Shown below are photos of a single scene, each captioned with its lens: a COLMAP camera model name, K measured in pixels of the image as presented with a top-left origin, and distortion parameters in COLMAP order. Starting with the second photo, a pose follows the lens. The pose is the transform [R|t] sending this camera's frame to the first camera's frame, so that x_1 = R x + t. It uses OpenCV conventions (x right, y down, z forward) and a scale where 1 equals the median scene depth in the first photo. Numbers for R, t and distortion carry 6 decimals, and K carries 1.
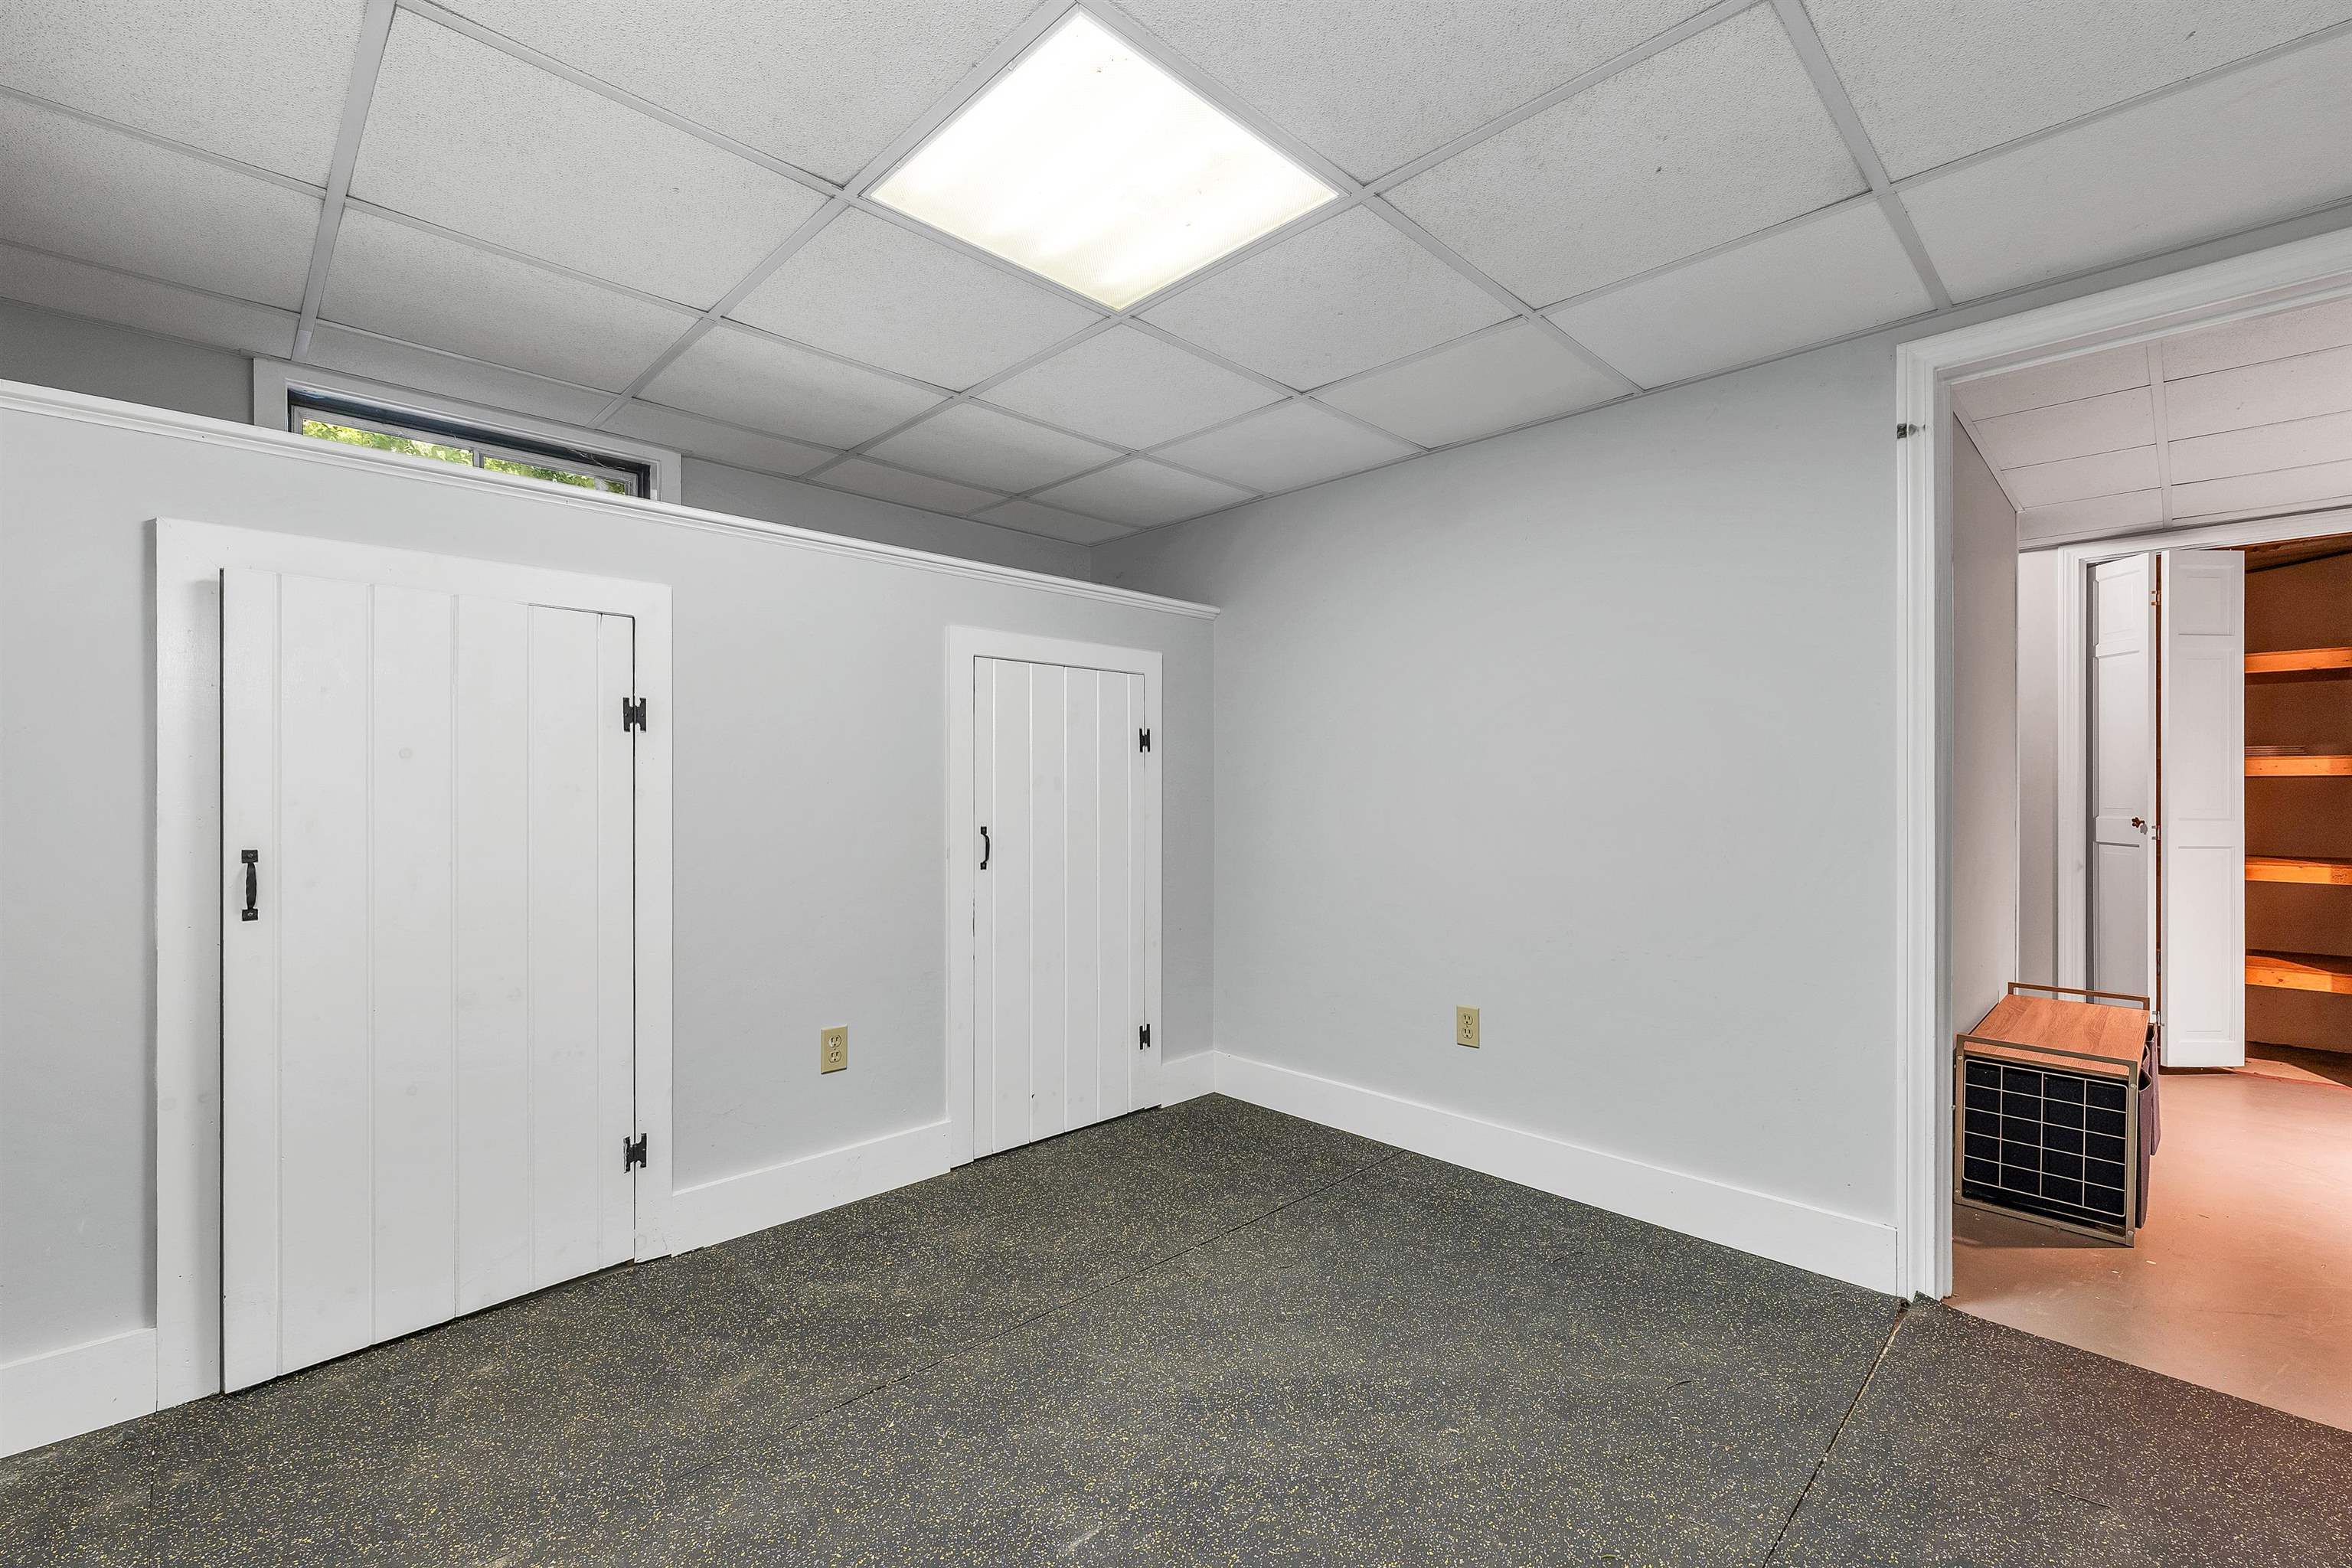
lens RADIAL K [[969.5, 0, 1174.5], [0, 969.5, 795.4], [0, 0, 1]] dist [0.000716, -0.000292]
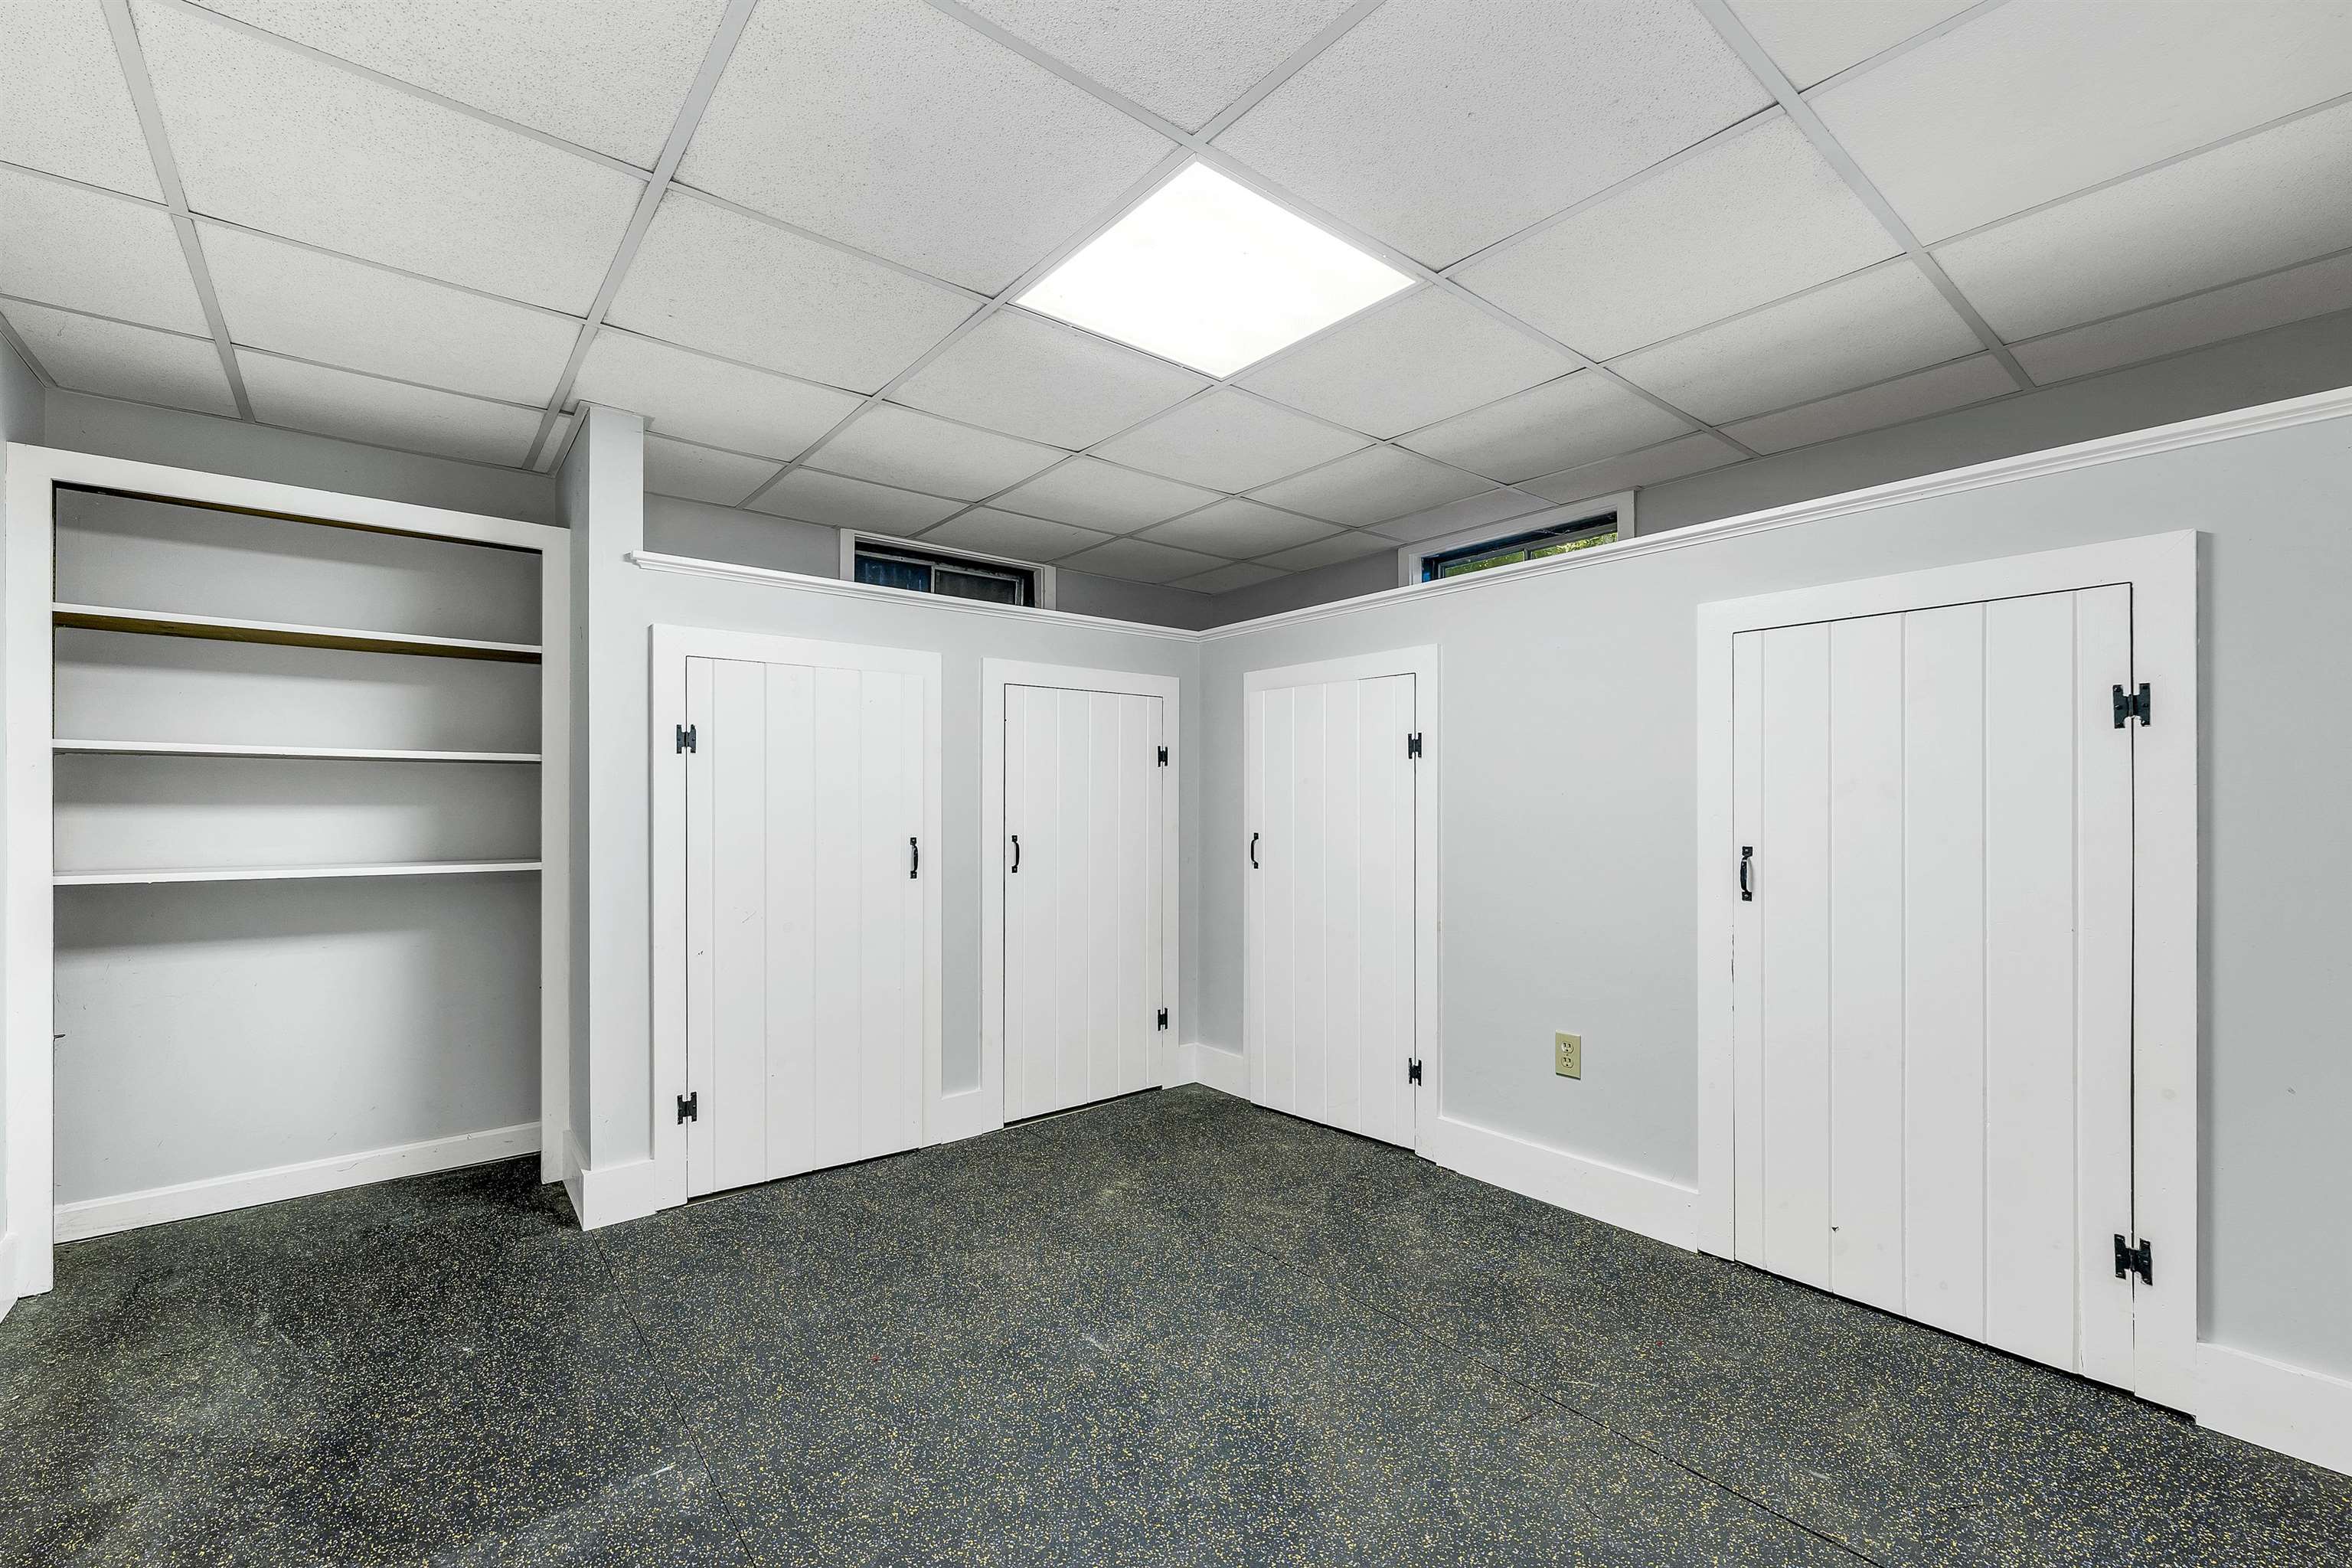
lens RADIAL K [[983.3, 0, 1188.9], [0, 983.3, 806.6], [0, 0, 1]] dist [0.001461, -0.000049]
pose [[-0.078010, -0.003157, -0.996948, 0.835247], [-0.001147, 0.999995, -0.003077, 0.006092], [0.996952, 0.000903, -0.078014, 0.802978]]
